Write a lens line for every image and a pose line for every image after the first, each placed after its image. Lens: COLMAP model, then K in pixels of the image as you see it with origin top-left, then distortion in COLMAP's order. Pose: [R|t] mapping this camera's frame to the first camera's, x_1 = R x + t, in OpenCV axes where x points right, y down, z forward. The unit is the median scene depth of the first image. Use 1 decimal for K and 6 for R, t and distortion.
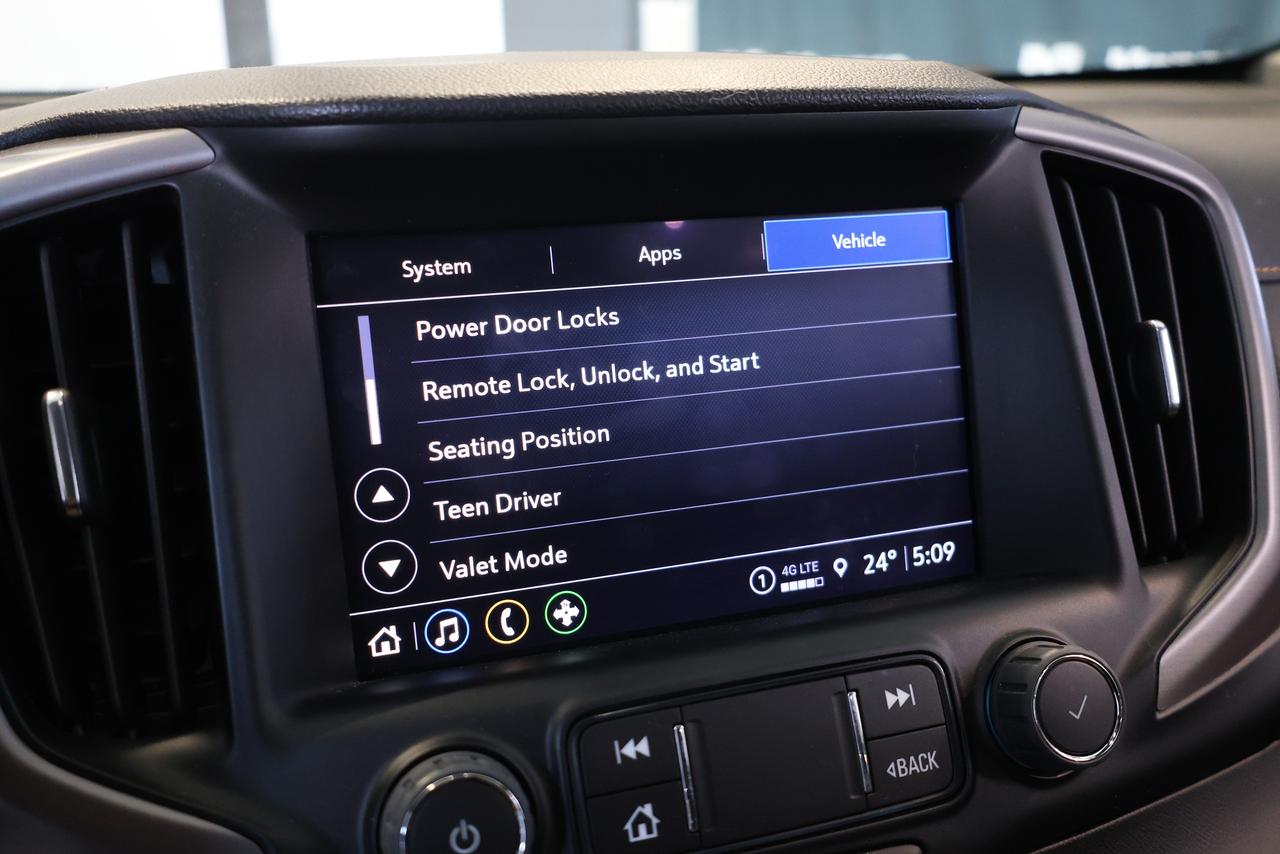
lens RADIAL K [[1237.8, 0, 640.3], [0, 1237.8, 454.8], [0, 0, 1]] dist [0.042334, -0.011995]
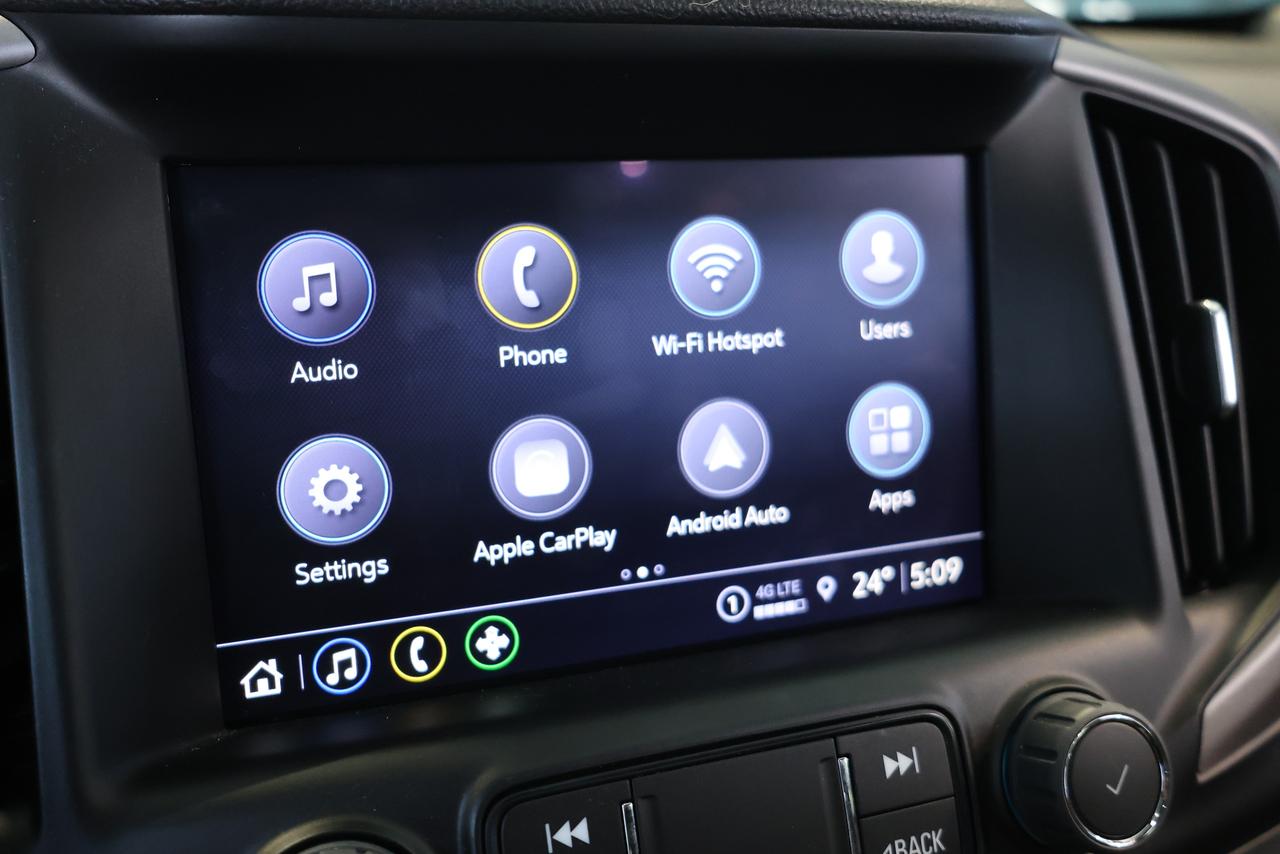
lens RADIAL K [[1237.8, 0, 640.3], [0, 1237.8, 454.8], [0, 0, 1]] dist [0.042334, -0.011995]
pose [[0.998899, 0.026674, 0.038596, 0.002500], [-0.028307, 0.998700, 0.042388, -0.034291], [-0.037415, -0.043434, 0.998355, 0.198973]]
